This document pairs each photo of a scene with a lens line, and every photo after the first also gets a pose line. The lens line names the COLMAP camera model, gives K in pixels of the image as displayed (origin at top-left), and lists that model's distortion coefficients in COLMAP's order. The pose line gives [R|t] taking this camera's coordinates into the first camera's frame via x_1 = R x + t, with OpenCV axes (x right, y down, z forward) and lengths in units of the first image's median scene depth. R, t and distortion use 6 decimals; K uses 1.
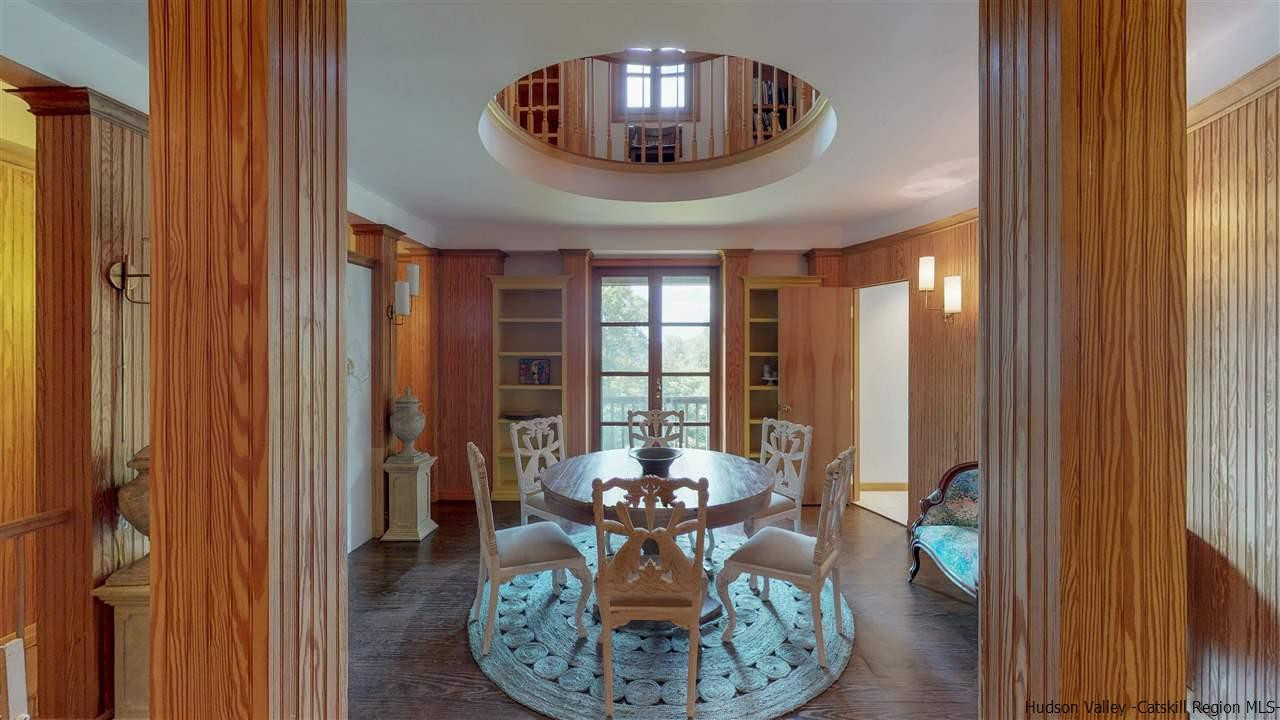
lens RADIAL K [[504.4, 0, 640.0], [0, 504.4, 360.0], [0, 0, 1]] dist [-0.000267, -0.000037]
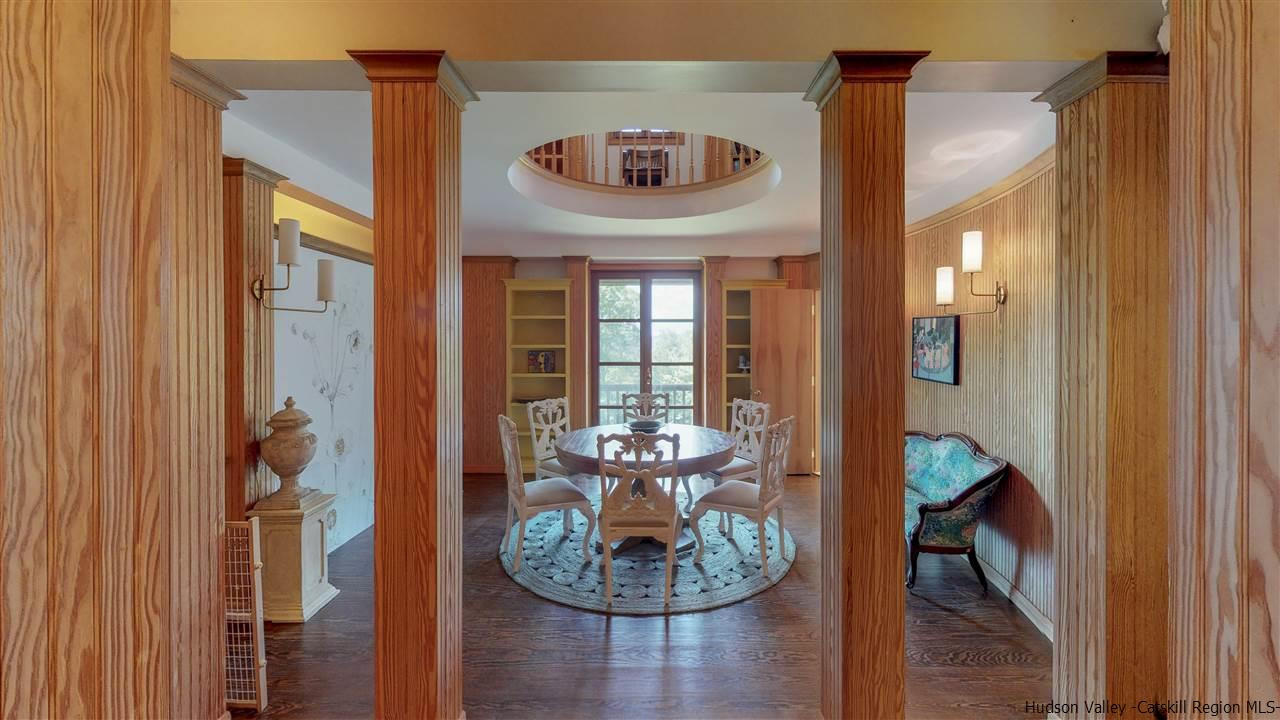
lens RADIAL K [[513.5, 0, 631.7], [0, 513.5, 389.6], [0, 0, 1]] dist [0.000128, 0.000010]
pose [[0.999988, -0.000135, -0.004971, 0.005197], [0.000484, 0.997526, 0.070293, 0.006146], [0.004950, -0.070295, 0.997514, -0.259798]]
